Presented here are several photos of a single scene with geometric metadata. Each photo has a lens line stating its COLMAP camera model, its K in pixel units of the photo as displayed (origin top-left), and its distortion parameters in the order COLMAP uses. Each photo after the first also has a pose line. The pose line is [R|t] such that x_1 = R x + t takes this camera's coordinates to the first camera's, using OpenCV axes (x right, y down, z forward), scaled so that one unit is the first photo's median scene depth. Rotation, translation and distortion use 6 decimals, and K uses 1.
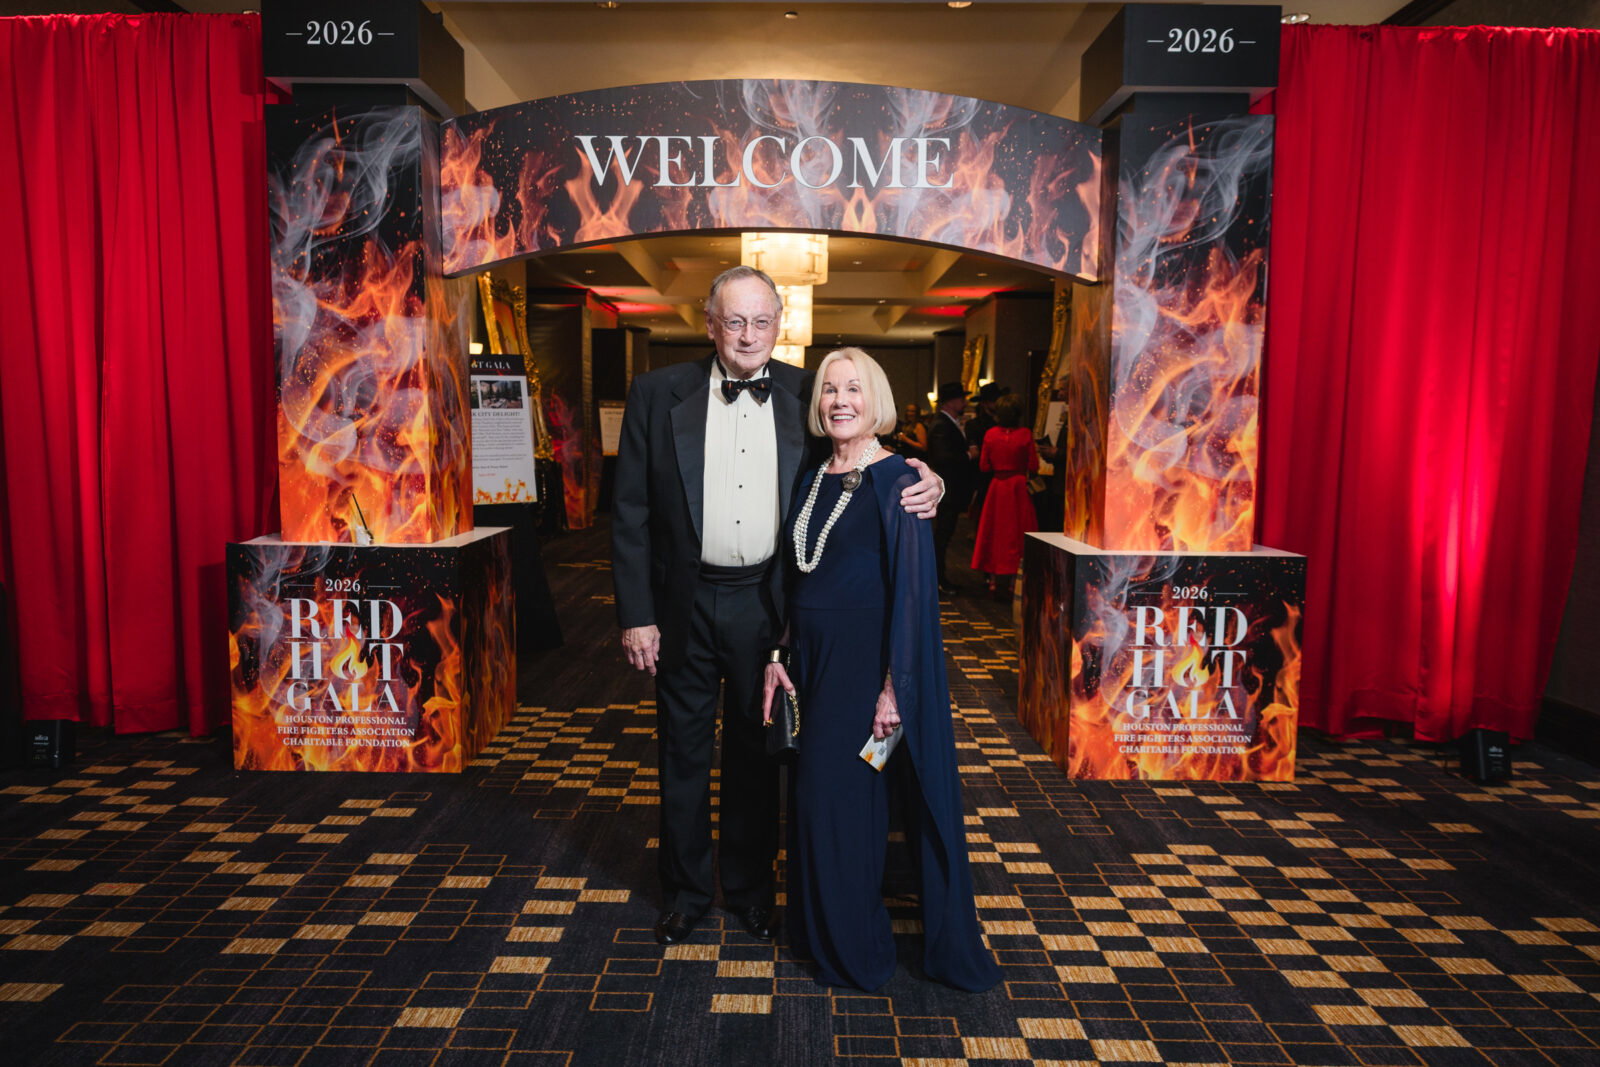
lens RADIAL K [[1092.2, 0, 757.9], [0, 1092.2, 510.7], [0, 0, 1]] dist [-0.001370, -0.000772]
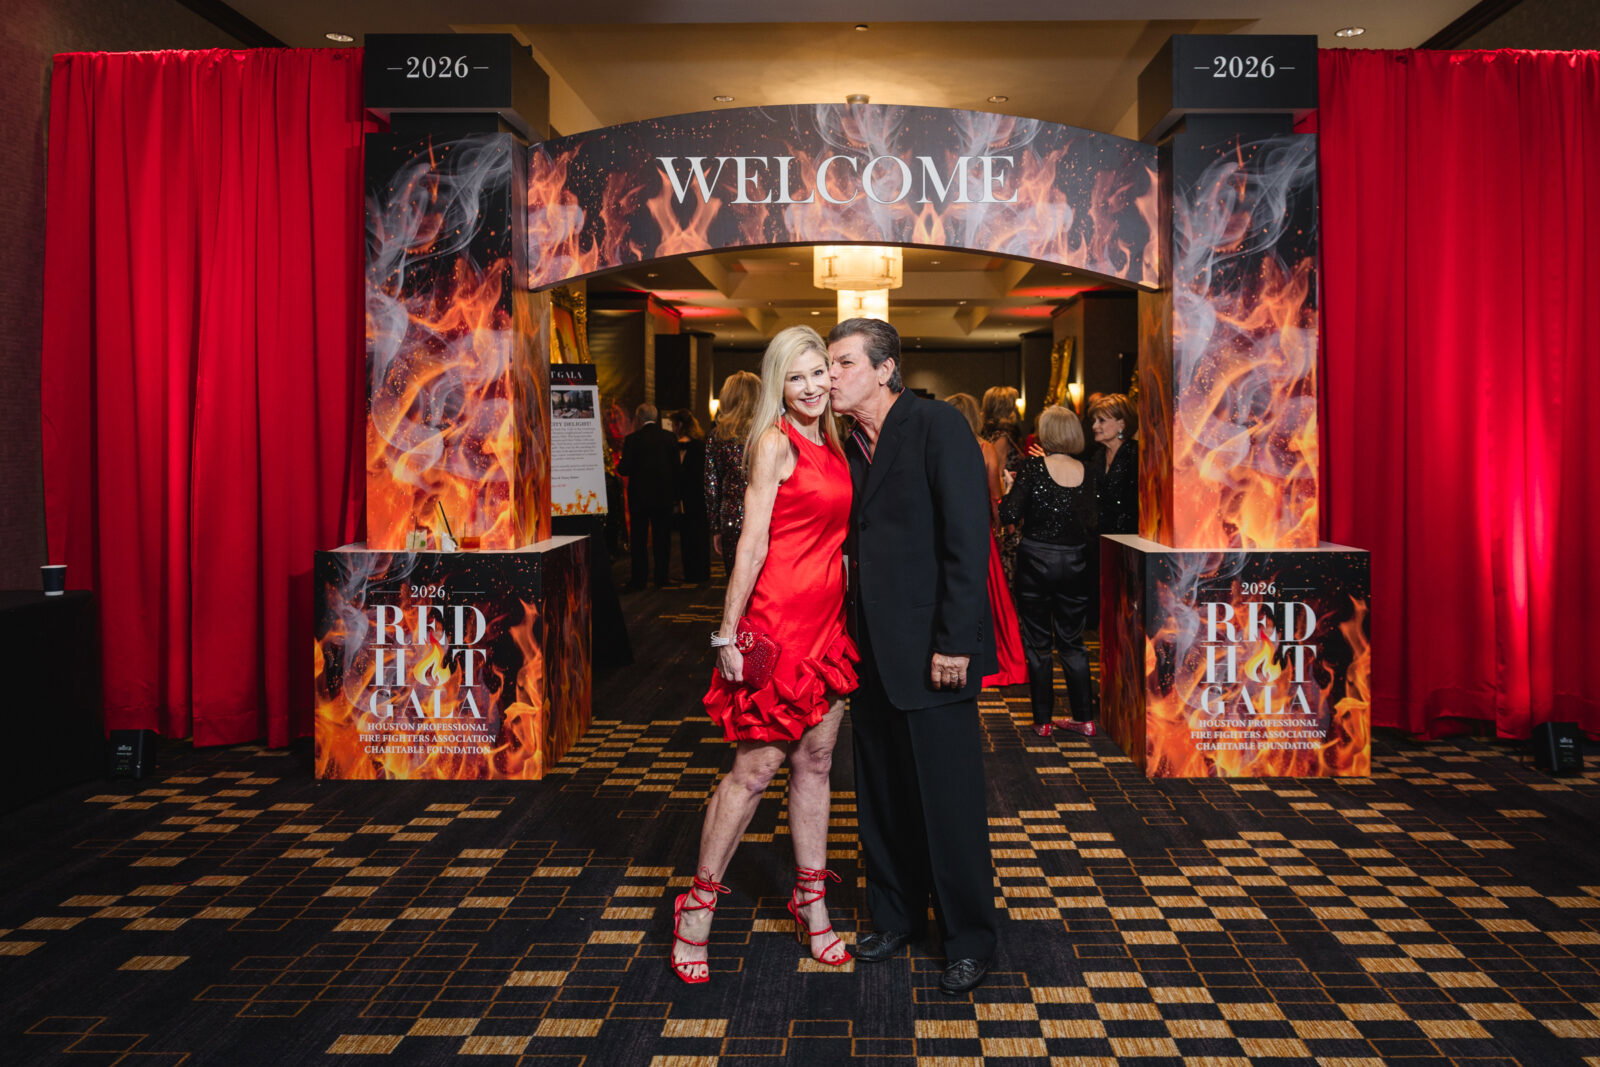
lens RADIAL K [[1204.5, 0, 834.9], [0, 1204.5, 418.0], [0, 0, 1]] dist [-0.002515, 0.000084]
pose [[0.999932, -0.011241, 0.003060, -0.002615], [0.011478, 0.995560, -0.093431, 0.016669], [-0.001996, 0.093460, 0.995621, -0.133918]]
